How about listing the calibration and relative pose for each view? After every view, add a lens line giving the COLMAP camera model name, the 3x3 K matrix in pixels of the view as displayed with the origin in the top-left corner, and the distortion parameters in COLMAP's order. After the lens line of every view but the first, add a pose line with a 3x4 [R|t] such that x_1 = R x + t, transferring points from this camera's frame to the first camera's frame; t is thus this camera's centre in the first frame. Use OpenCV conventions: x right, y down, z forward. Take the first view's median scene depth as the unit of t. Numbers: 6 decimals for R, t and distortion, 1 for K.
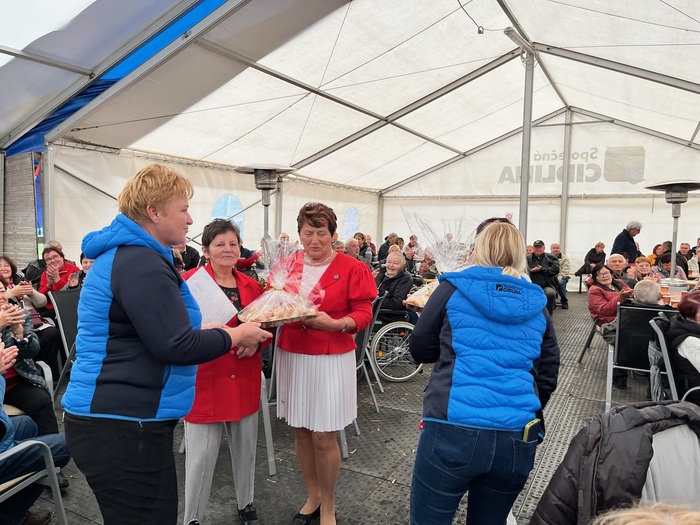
lens RADIAL K [[531.4, 0, 345.9], [0, 531.4, 260.6], [0, 0, 1]] dist [0.064216, -0.086928]
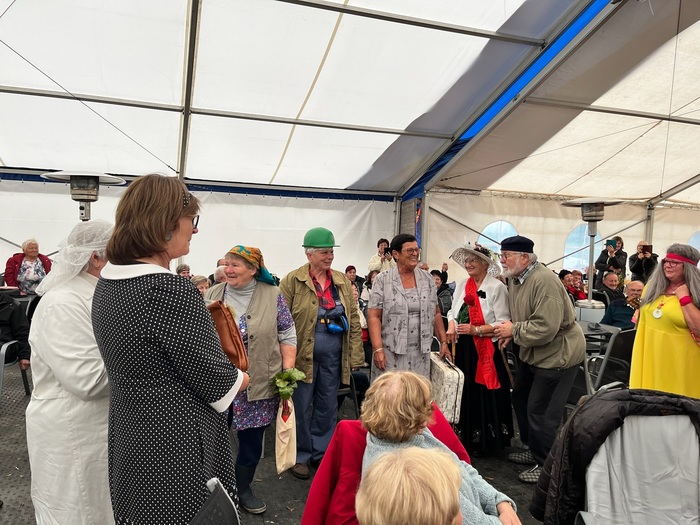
lens RADIAL K [[531.4, 0, 343.6], [0, 531.4, 262.3], [0, 0, 1]] dist [0.064216, -0.086928]
pose [[0.738557, 0.028951, -0.673569, 0.174234], [-0.060807, 0.997866, -0.023784, 0.003096], [0.671443, 0.058523, 0.738741, -0.099526]]
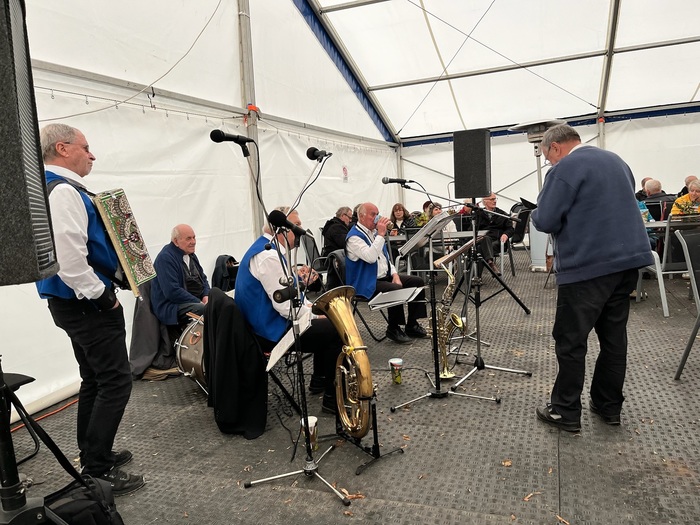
lens RADIAL K [[531.4, 0, 347.2], [0, 531.4, 266.1], [0, 0, 1]] dist [0.064216, -0.086928]
pose [[0.132964, 0.088920, -0.987124, 0.387870], [0.022031, 0.995456, 0.092638, 0.055248], [0.990876, -0.034064, 0.130401, -0.296584]]
